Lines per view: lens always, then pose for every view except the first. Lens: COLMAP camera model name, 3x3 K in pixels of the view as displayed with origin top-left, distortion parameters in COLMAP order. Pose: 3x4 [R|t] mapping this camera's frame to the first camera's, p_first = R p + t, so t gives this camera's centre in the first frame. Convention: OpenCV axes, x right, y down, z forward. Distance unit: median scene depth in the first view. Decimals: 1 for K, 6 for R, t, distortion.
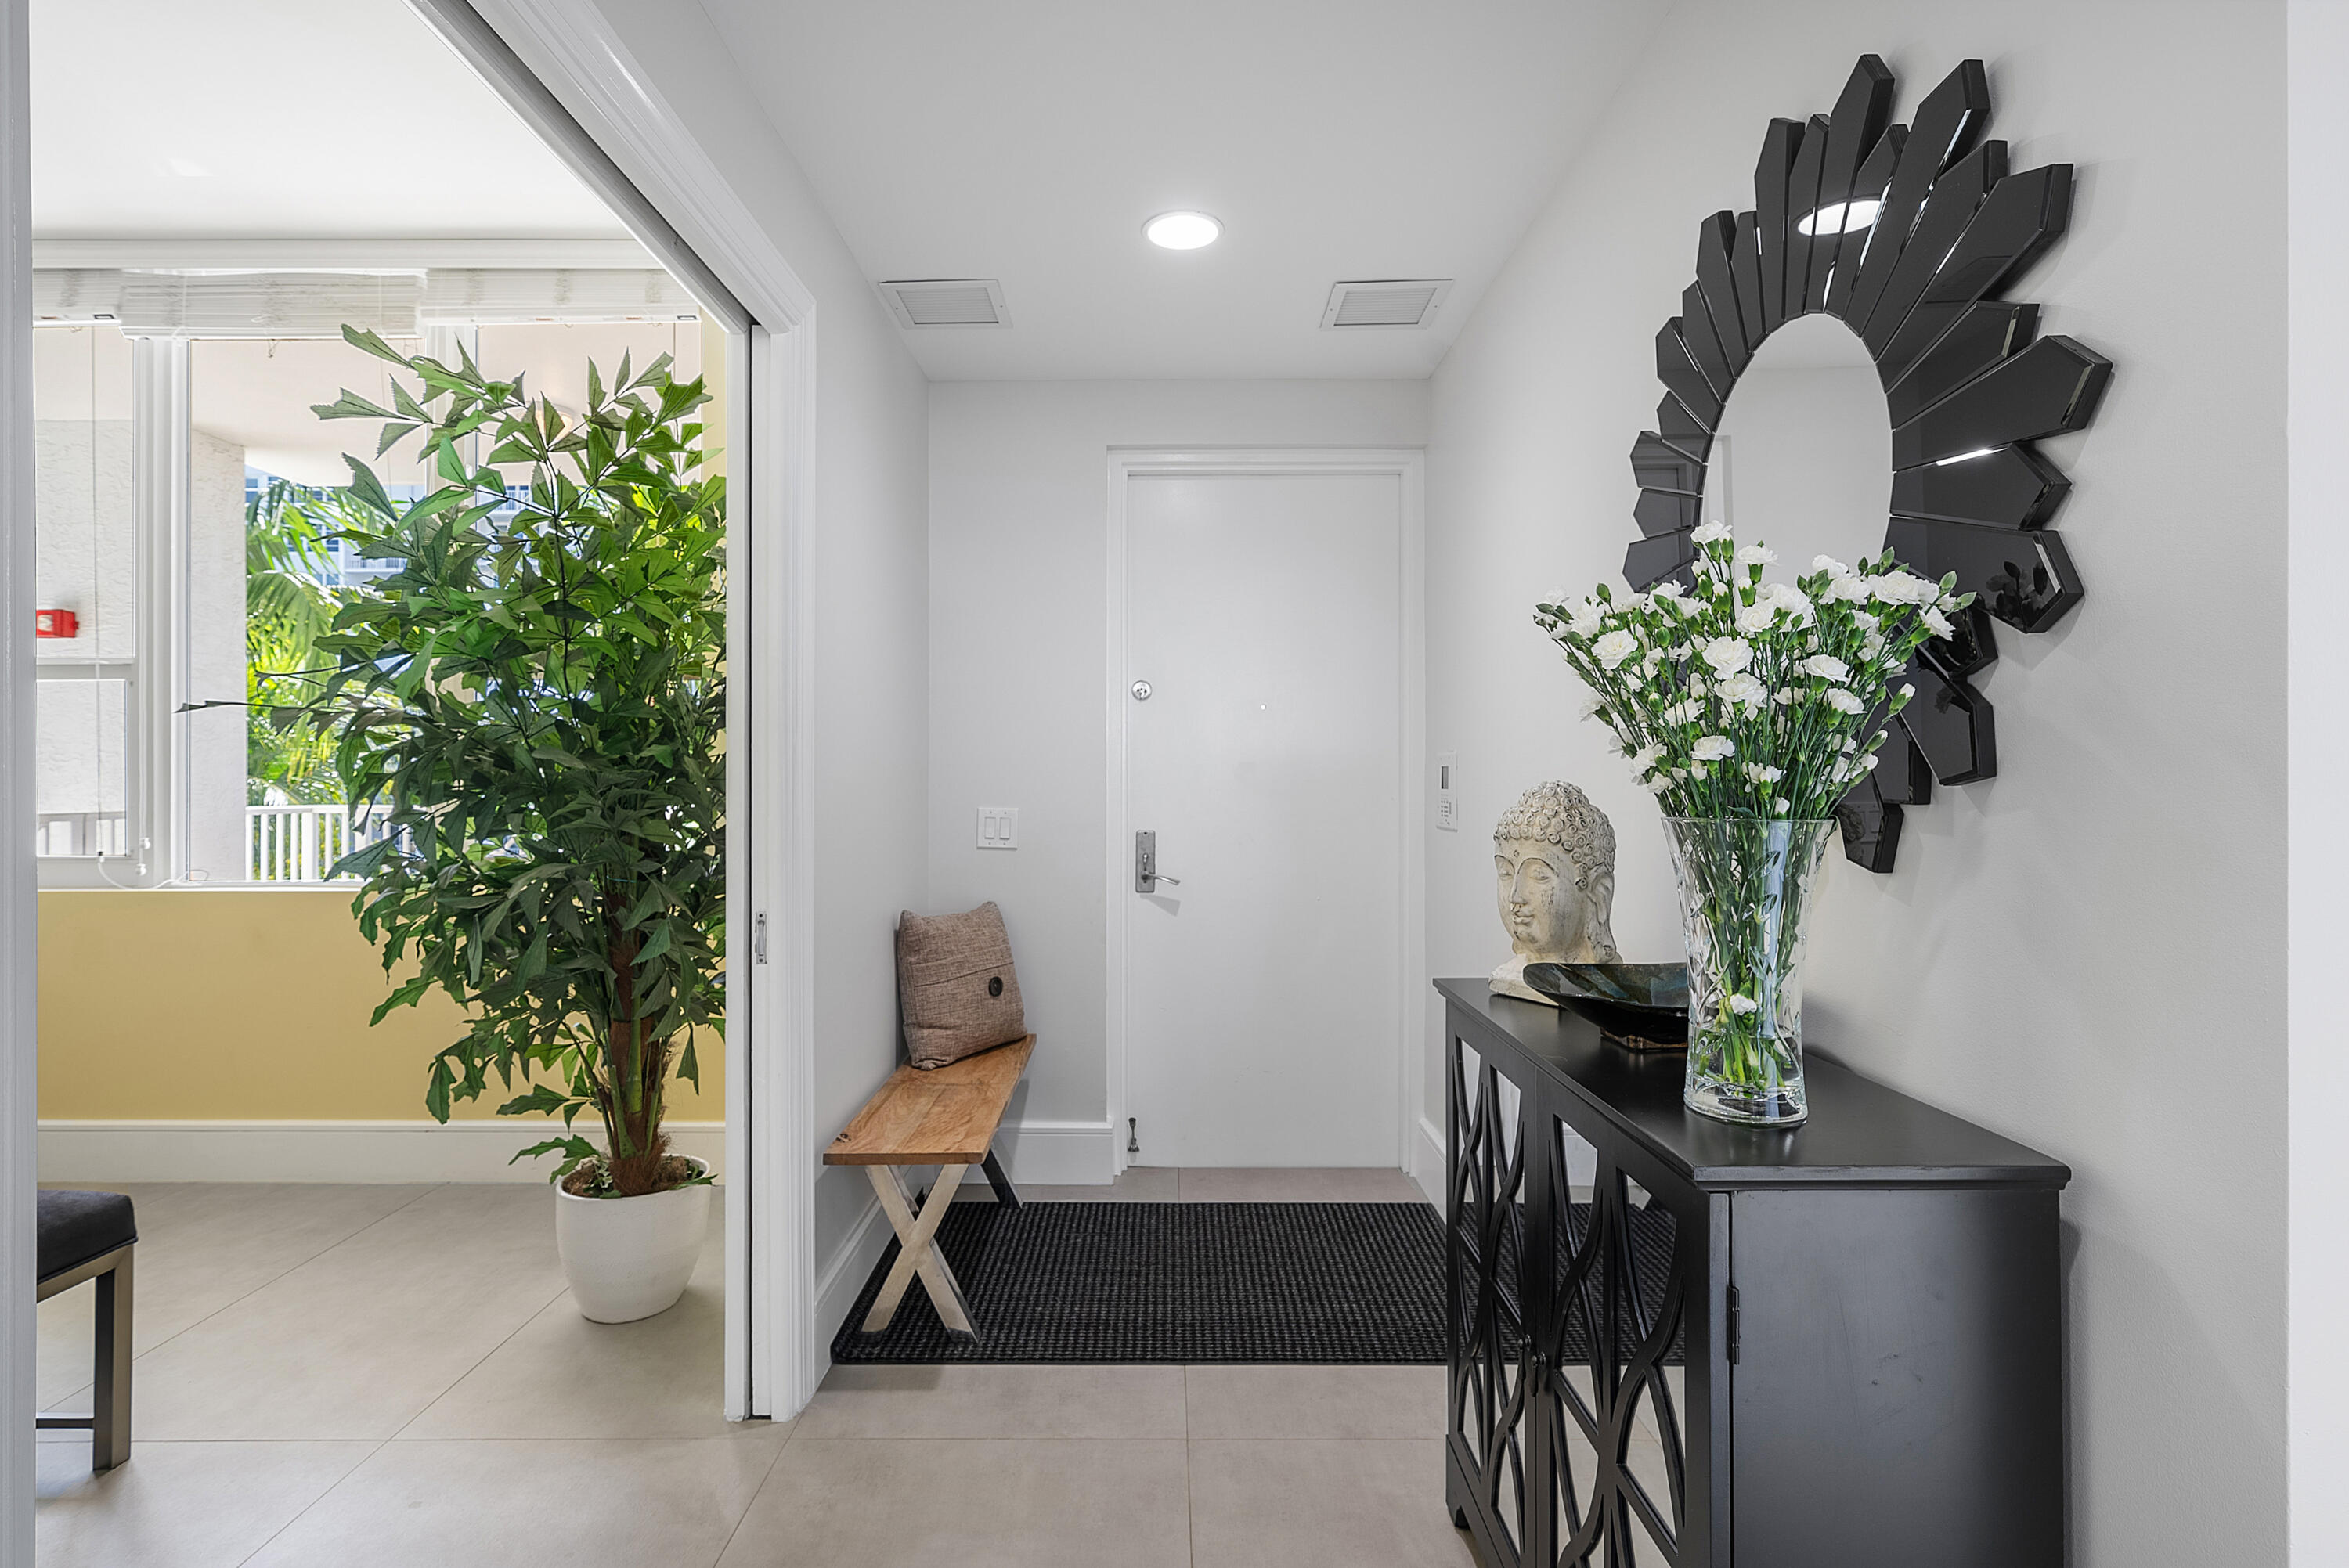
lens RADIAL K [[1112.0, 0, 1181.2], [0, 1112.0, 779.0], [0, 0, 1]] dist [0.001210, -0.000253]
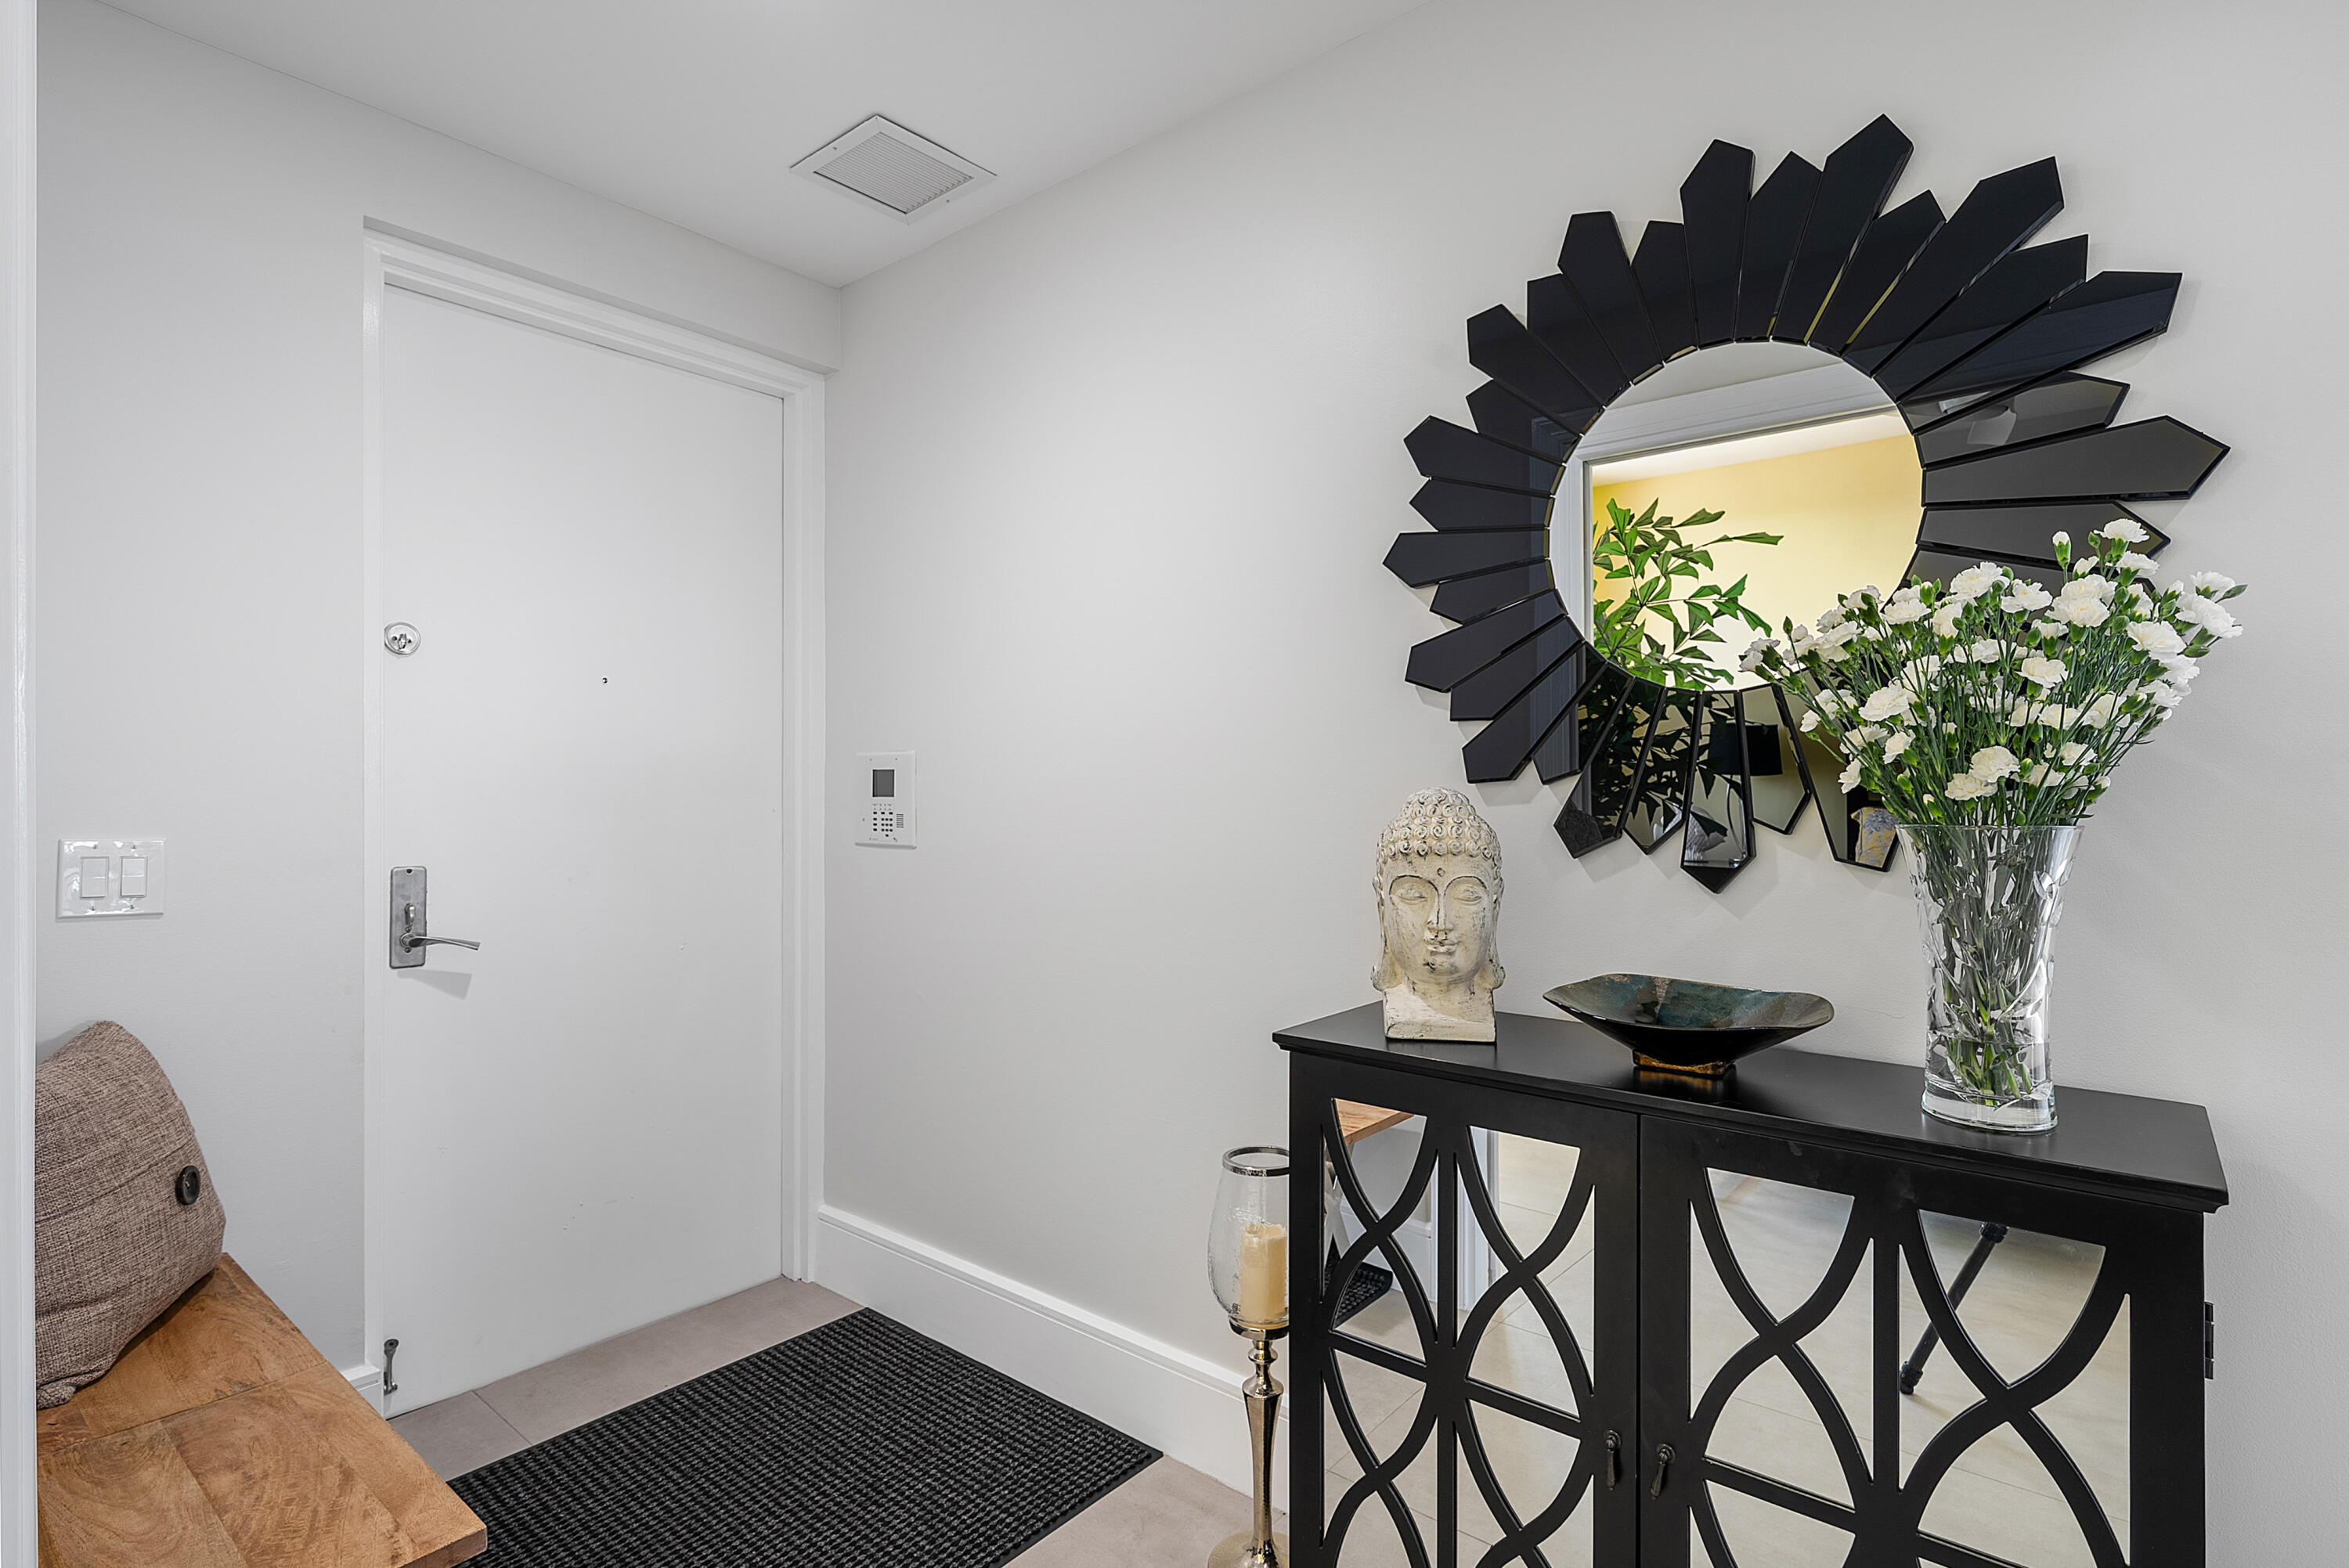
lens RADIAL K [[1112.0, 0, 1166.0], [0, 1112.0, 792.2], [0, 0, 1]] dist [0.001210, -0.000253]
pose [[0.658132, -0.002194, 0.752899, -0.256740], [-0.001716, 0.999989, 0.004413, 0.001440], [-0.752900, -0.004197, 0.658121, 0.321267]]
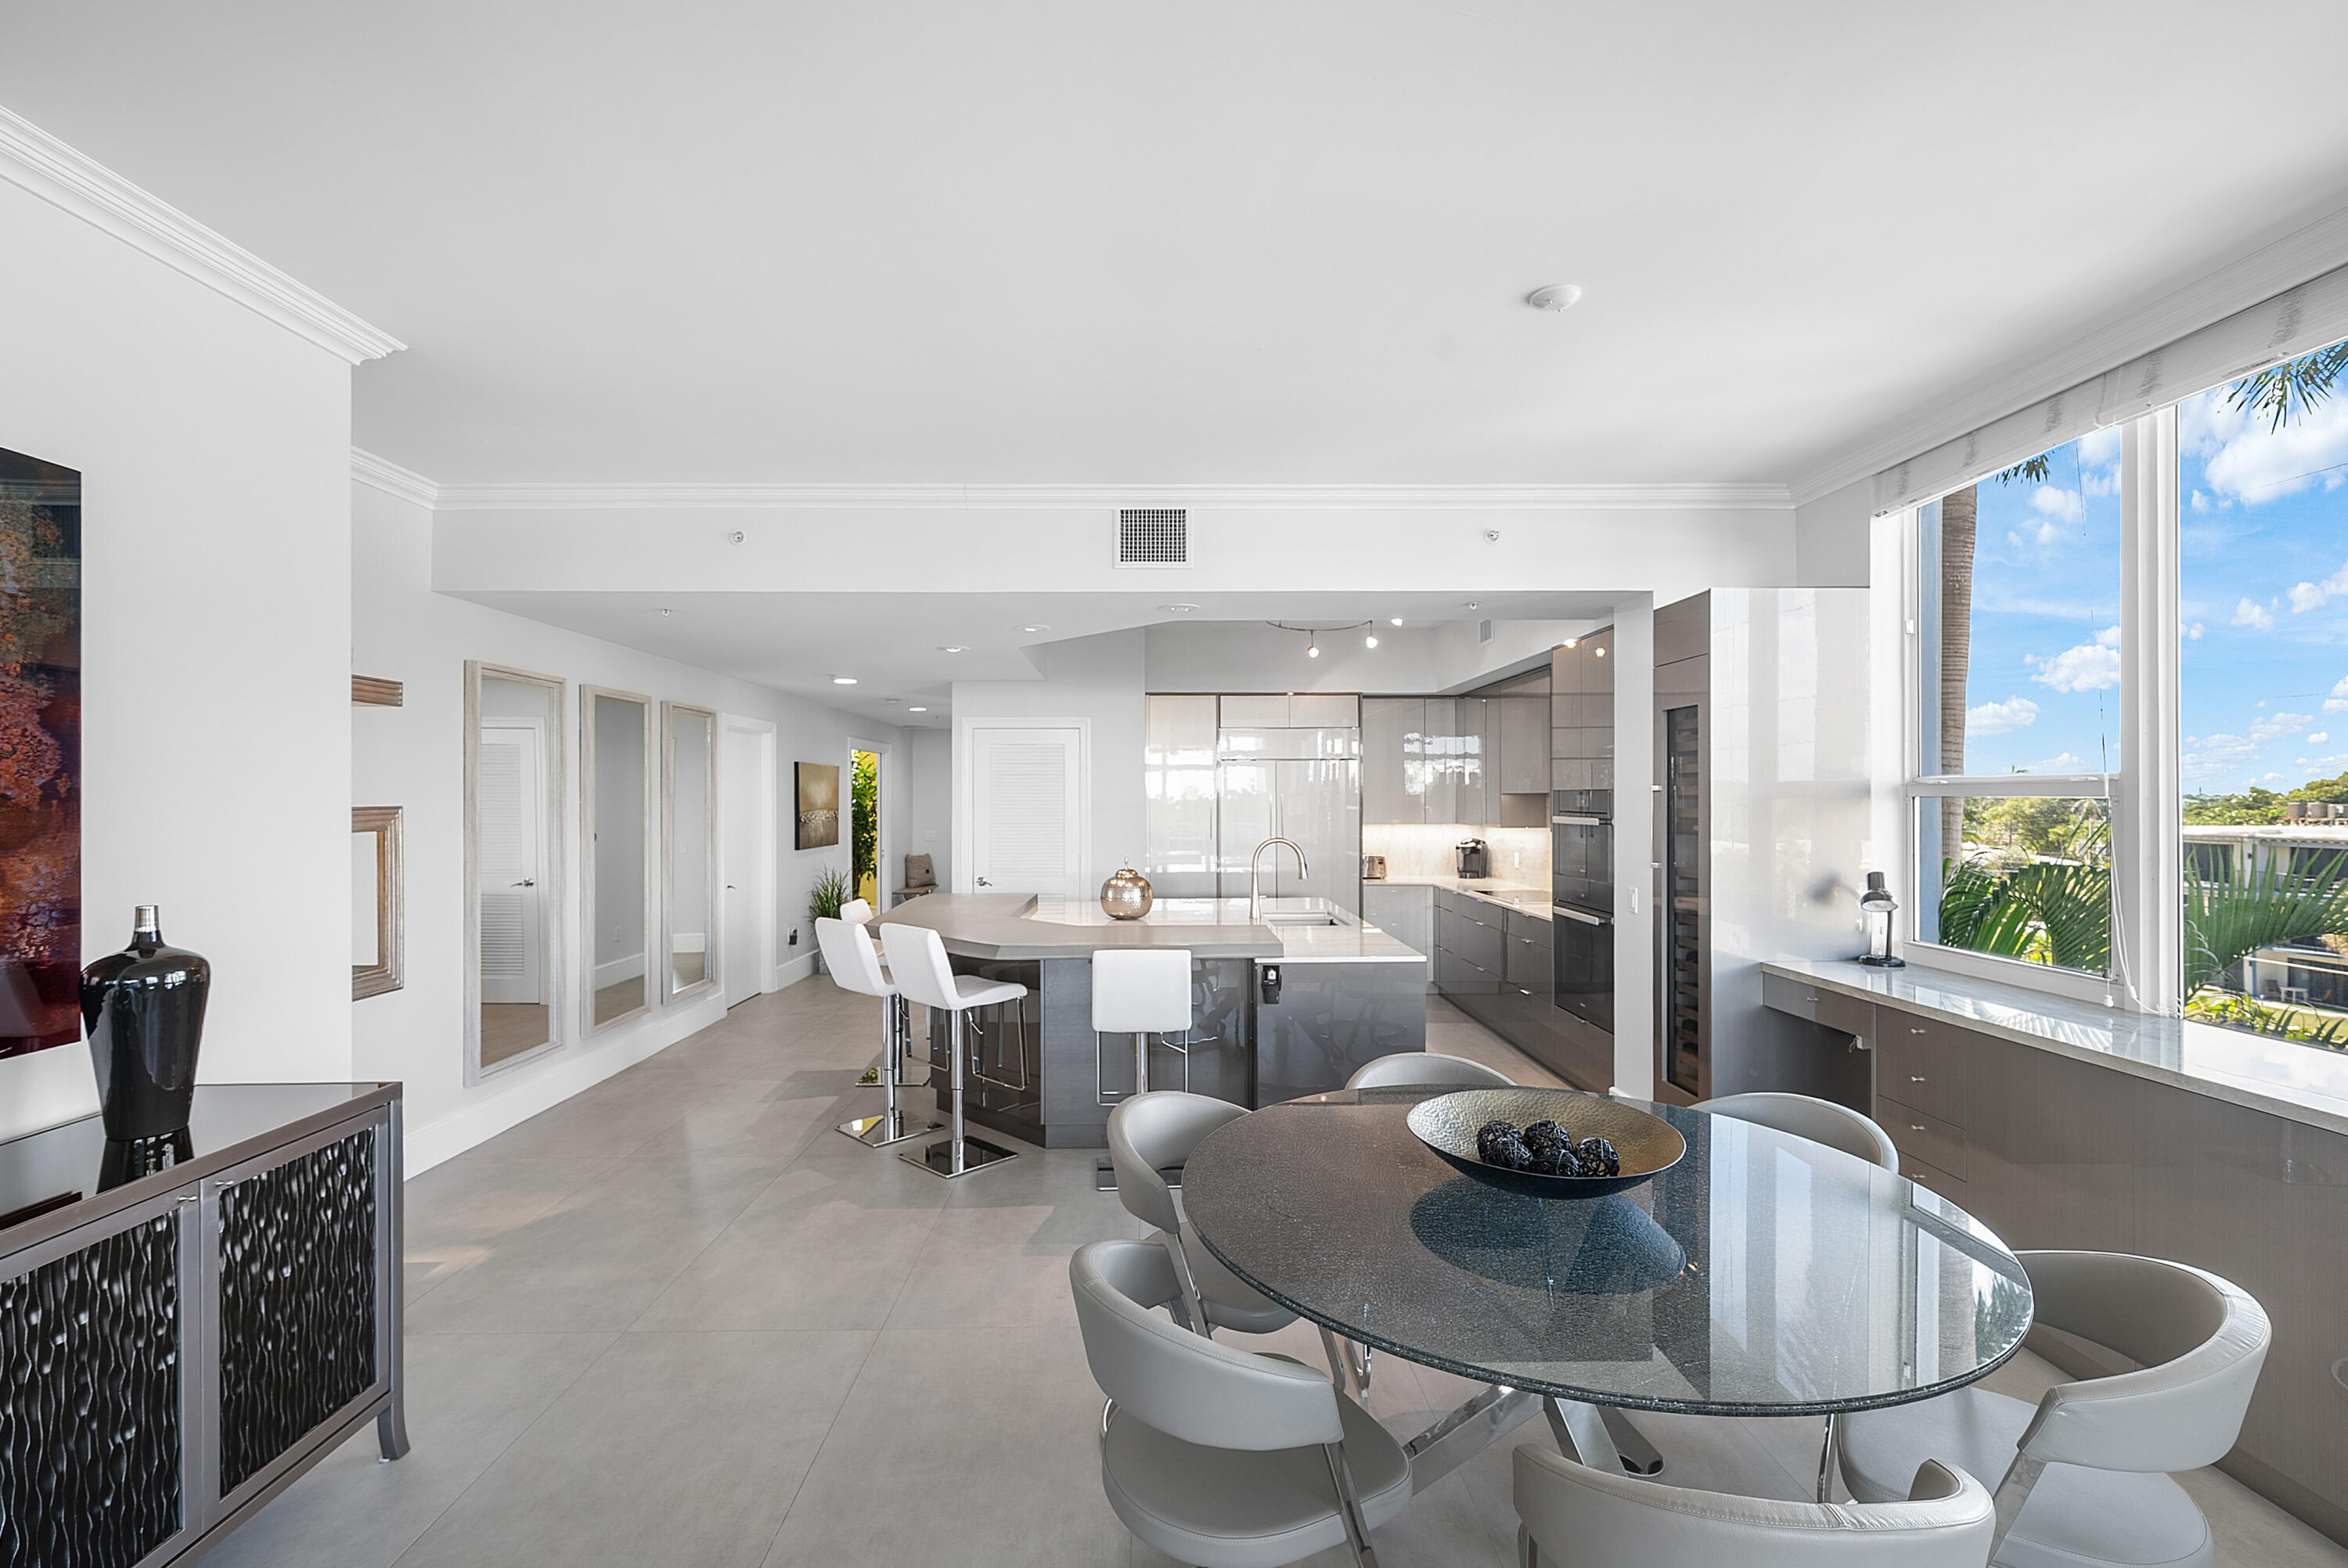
lens RADIAL K [[1031.5, 0, 1172.2], [0, 1031.5, 797.0], [0, 0, 1]] dist [-0.000406, 0.000741]
pose [[0.999965, -0.002582, 0.008000, 0.798176], [0.002537, 0.999981, 0.005637, -0.134134], [-0.008015, -0.005617, 0.999952, -3.202348]]
